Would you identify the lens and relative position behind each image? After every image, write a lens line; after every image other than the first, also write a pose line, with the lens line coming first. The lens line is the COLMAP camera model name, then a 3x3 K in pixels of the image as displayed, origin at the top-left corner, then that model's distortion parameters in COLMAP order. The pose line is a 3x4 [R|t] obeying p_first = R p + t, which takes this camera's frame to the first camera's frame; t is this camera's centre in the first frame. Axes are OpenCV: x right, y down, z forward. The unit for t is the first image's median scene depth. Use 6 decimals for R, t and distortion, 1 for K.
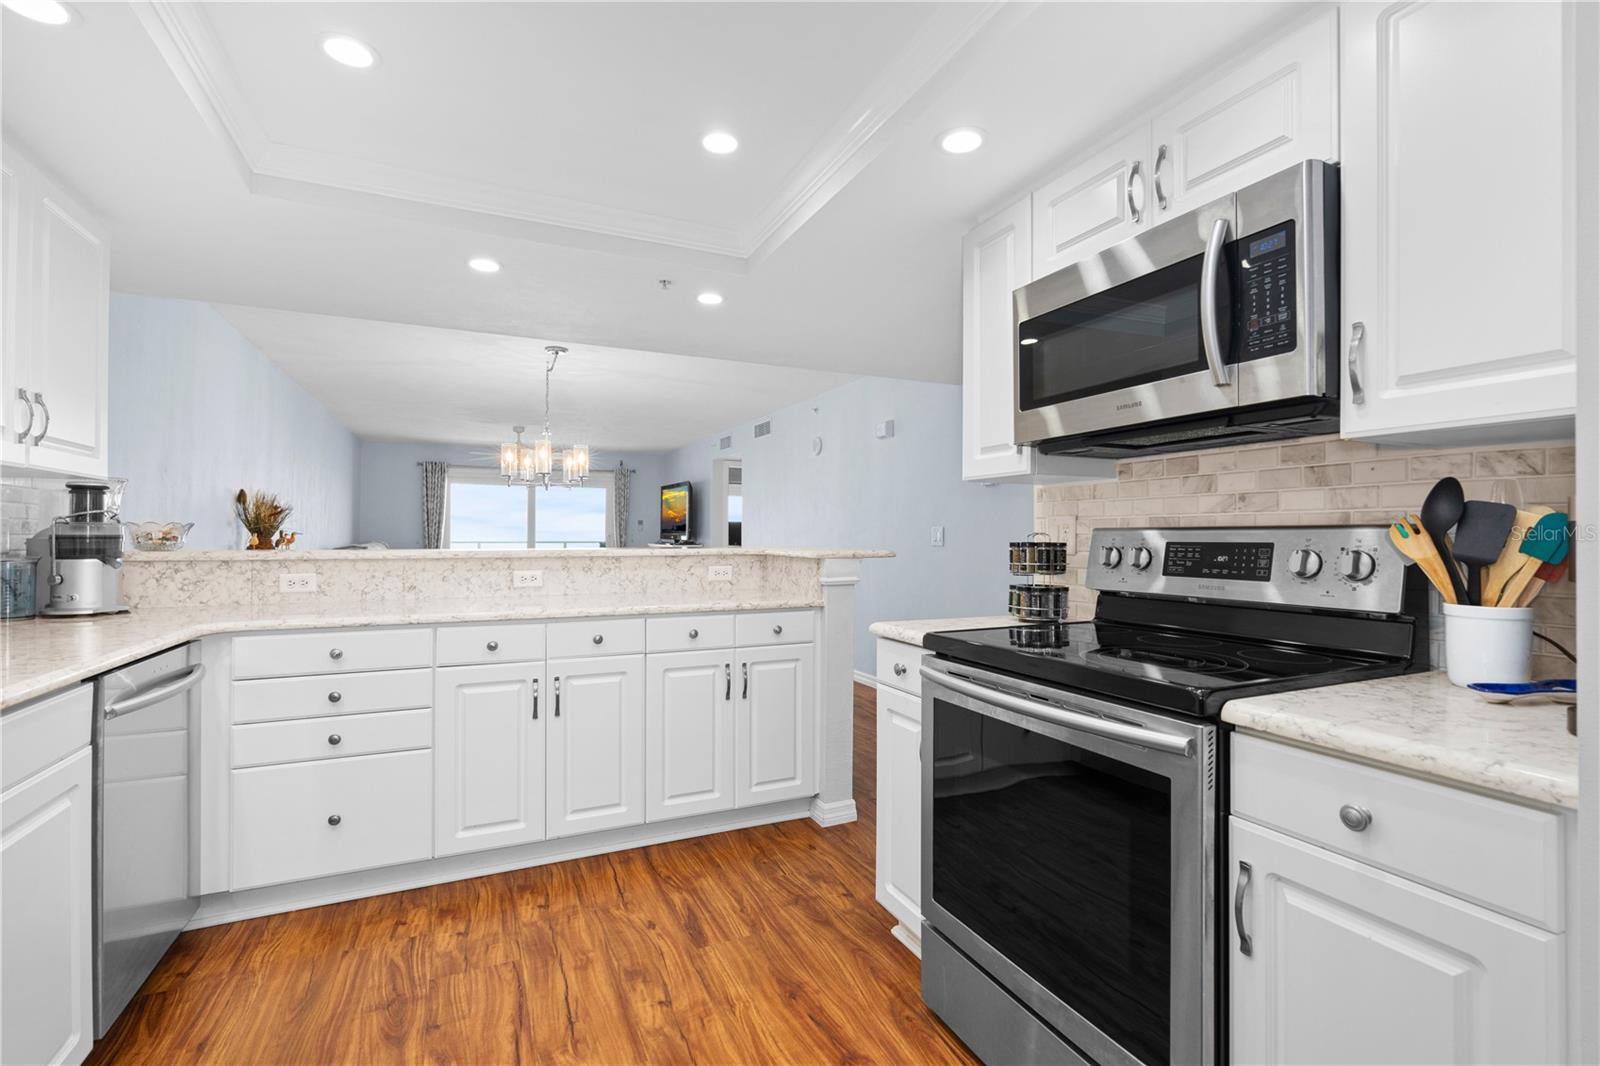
lens RADIAL K [[732.2, 0, 808.7], [0, 732.2, 536.9], [0, 0, 1]] dist [-0.000549, 0.000296]
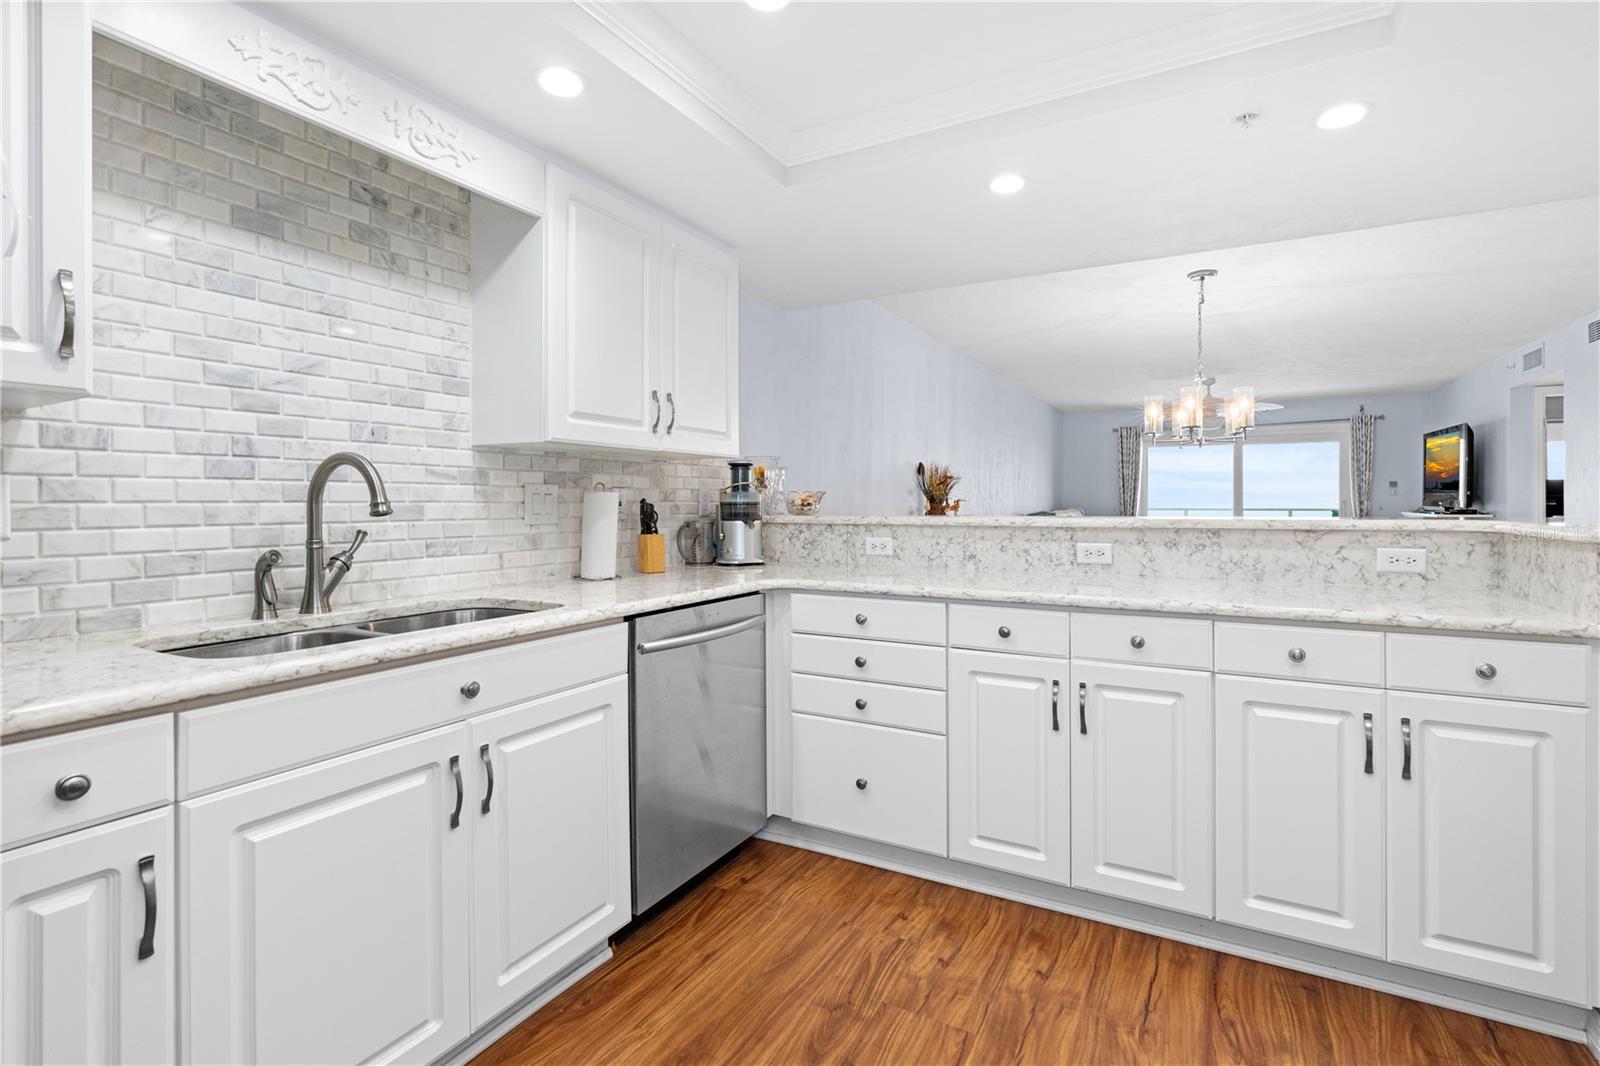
lens RADIAL K [[730.2, 0, 825.1], [0, 730.2, 505.7], [0, 0, 1]] dist [-0.005693, 0.000394]
pose [[0.591805, -0.000478, -0.806081, 0.116739], [0.001941, 0.999998, 0.000833, 0.002988], [0.806079, -0.002058, 0.591805, 0.325039]]
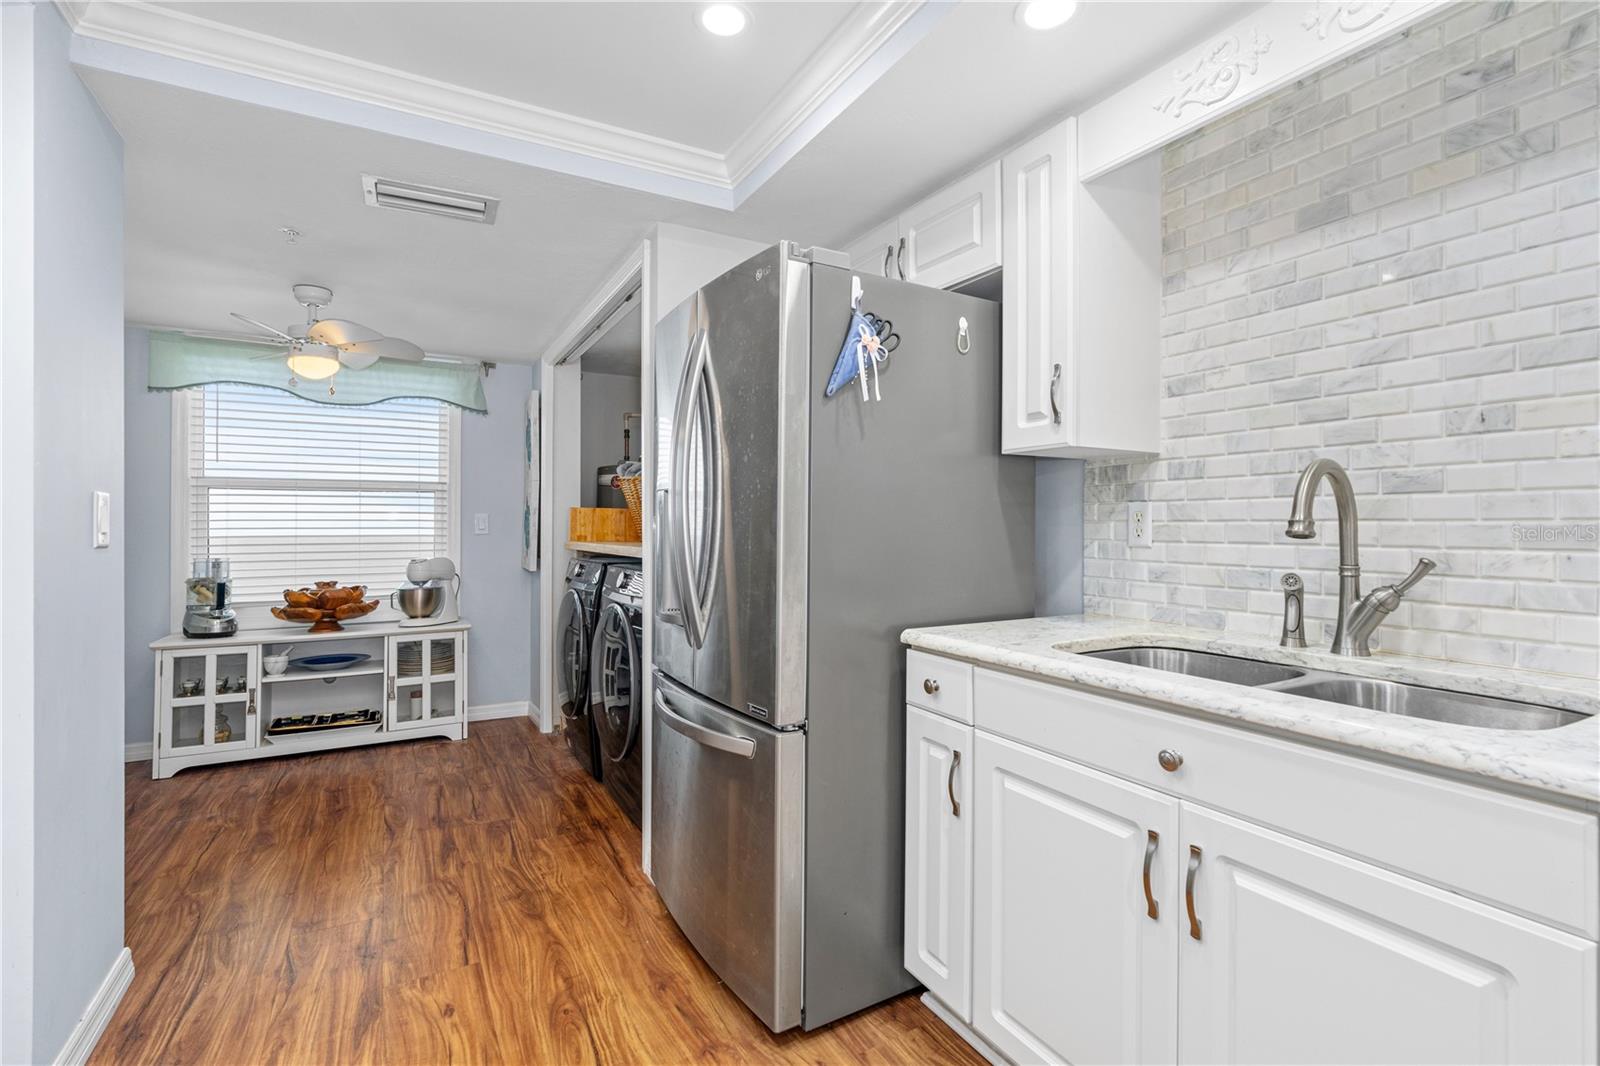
lens RADIAL K [[727.5, 0, 805.2], [0, 727.5, 522.3], [0, 0, 1]] dist [-0.002812, 0.000126]
pose [[-0.997012, -0.000541, -0.077245, -0.236416], [-0.000583, 1.000000, 0.000515, 0.000695], [0.077245, 0.000559, -0.997012, 0.848388]]
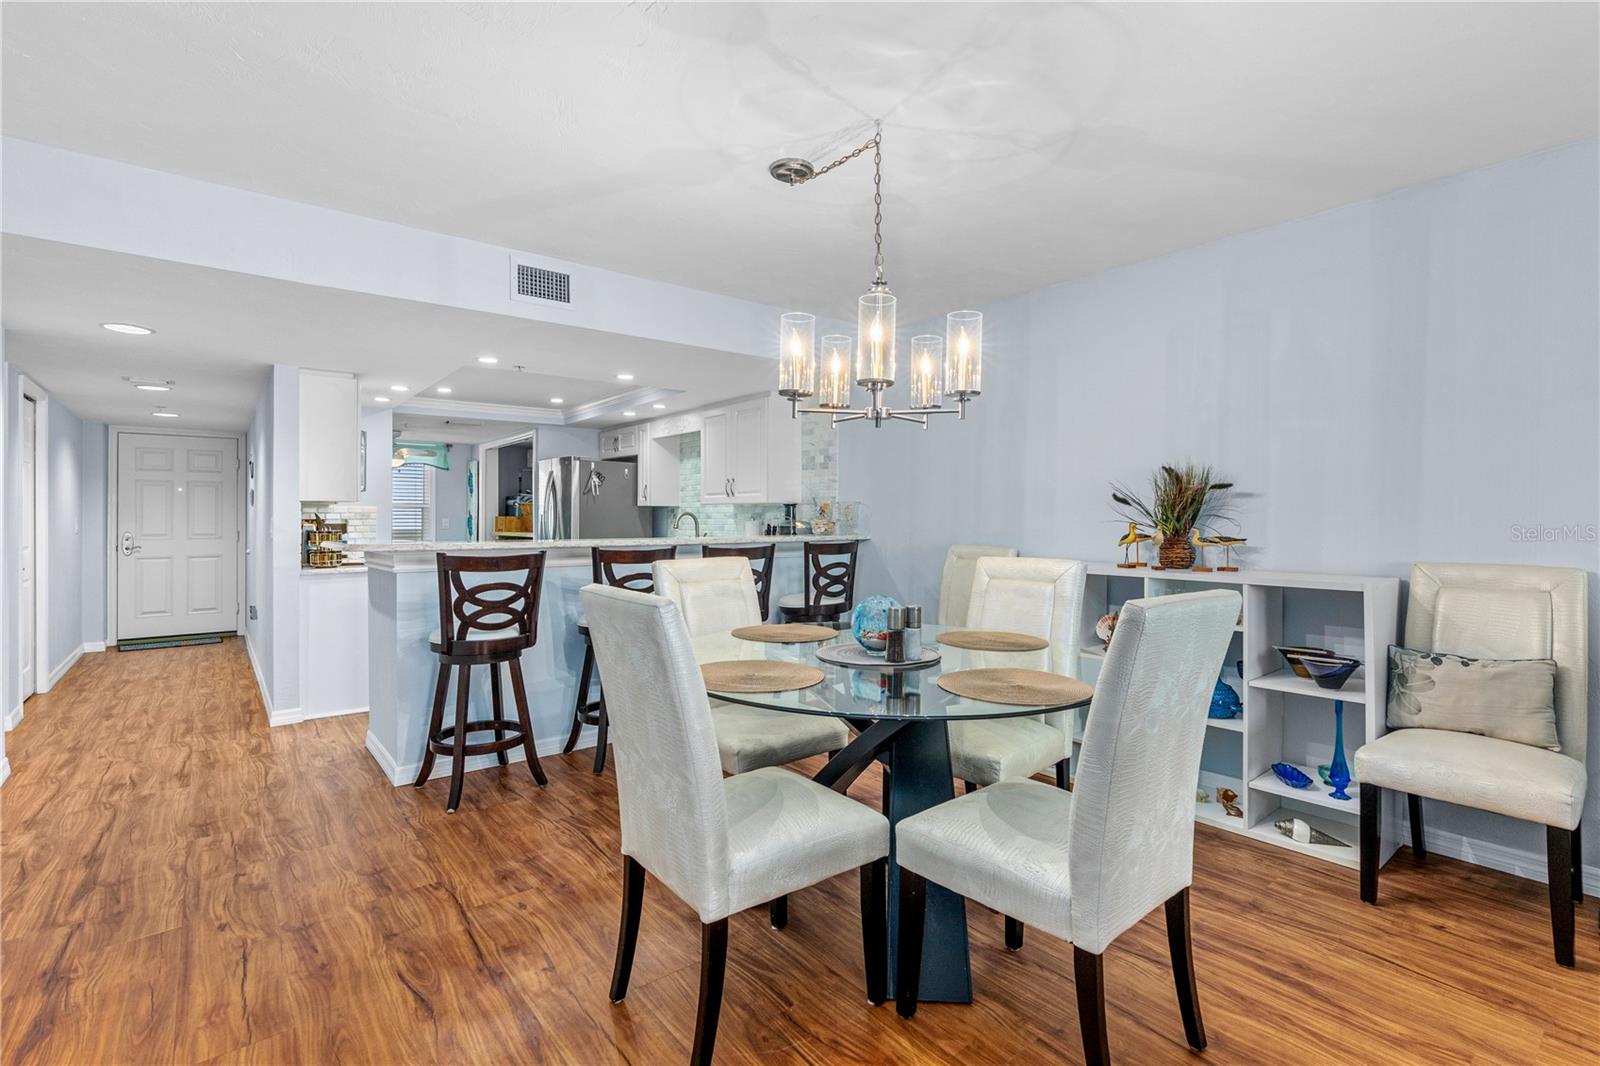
lens RADIAL K [[730.2, 0, 825.1], [0, 730.2, 505.7], [0, 0, 1]] dist [-0.005693, 0.000394]
pose [[-0.965371, 0.000065, -0.260881, -0.449557], [0.002959, 0.999938, -0.010698, -0.036909], [0.260864, -0.011100, -0.965312, 2.873515]]
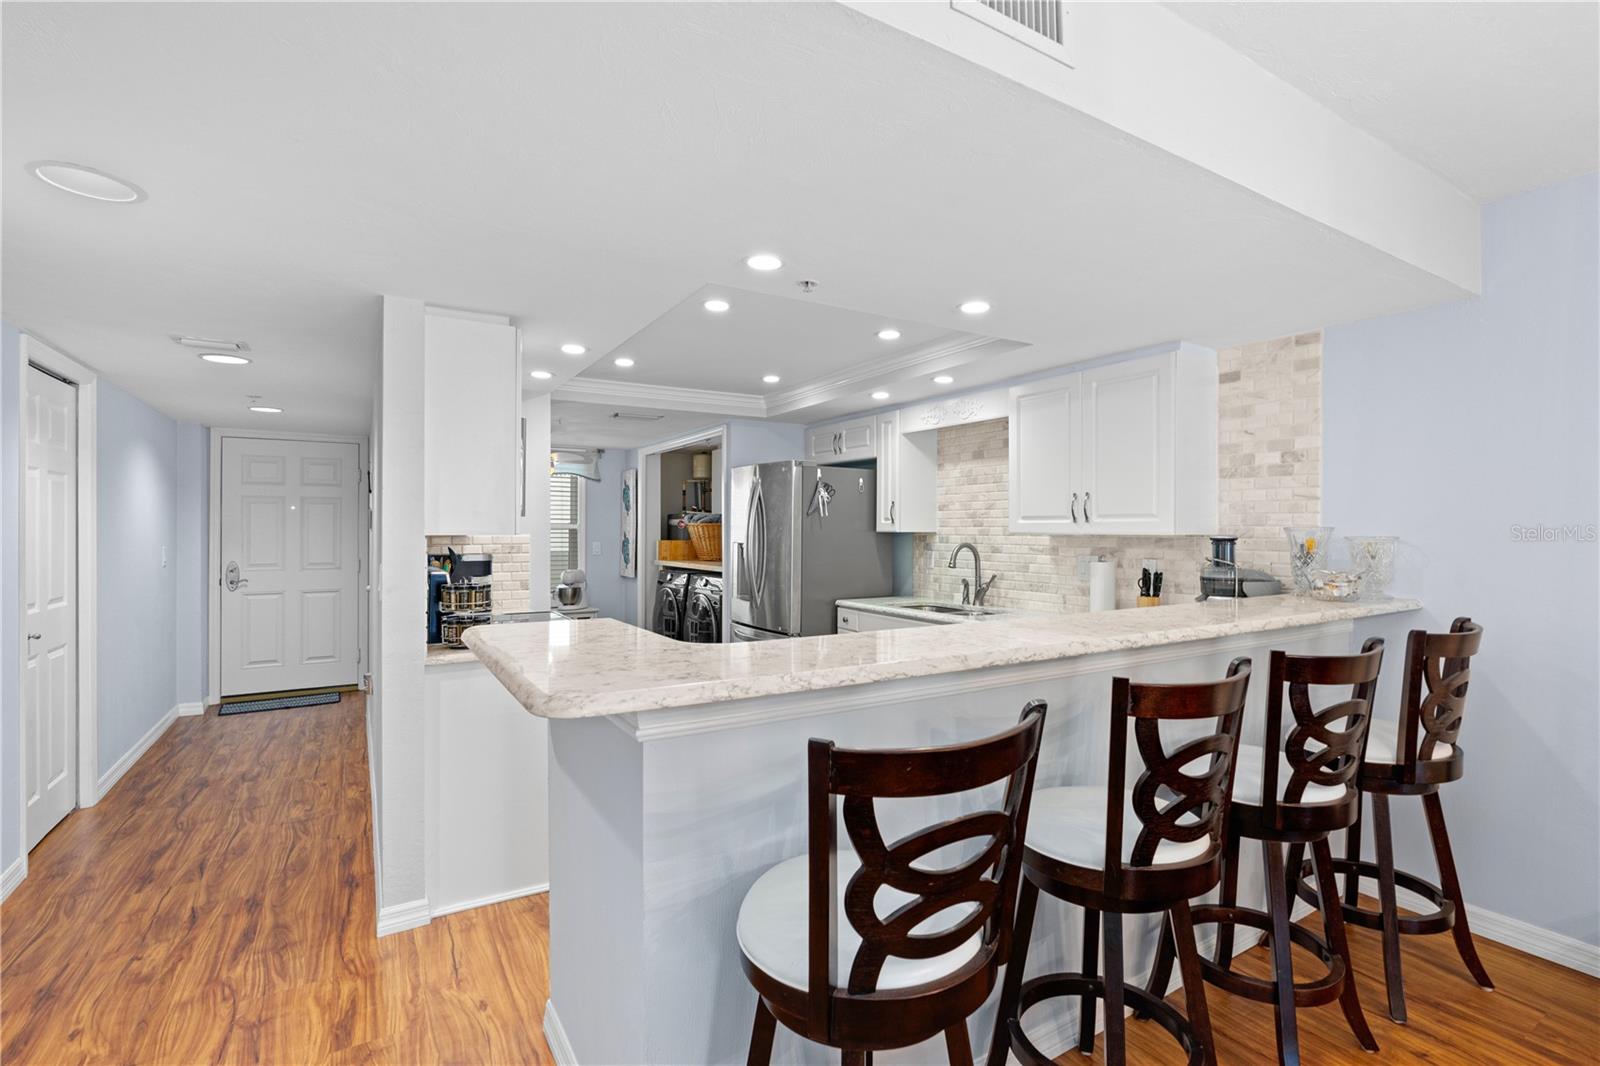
lens RADIAL K [[733.7, 0, 818.8], [0, 733.7, 520.0], [0, 0, 1]] dist [-0.015309, -0.000156]
pose [[-0.992232, -0.001107, -0.124399, -0.112735], [-0.000316, 0.999980, -0.006379, -0.083985], [0.124403, -0.006291, -0.992212, 1.952225]]
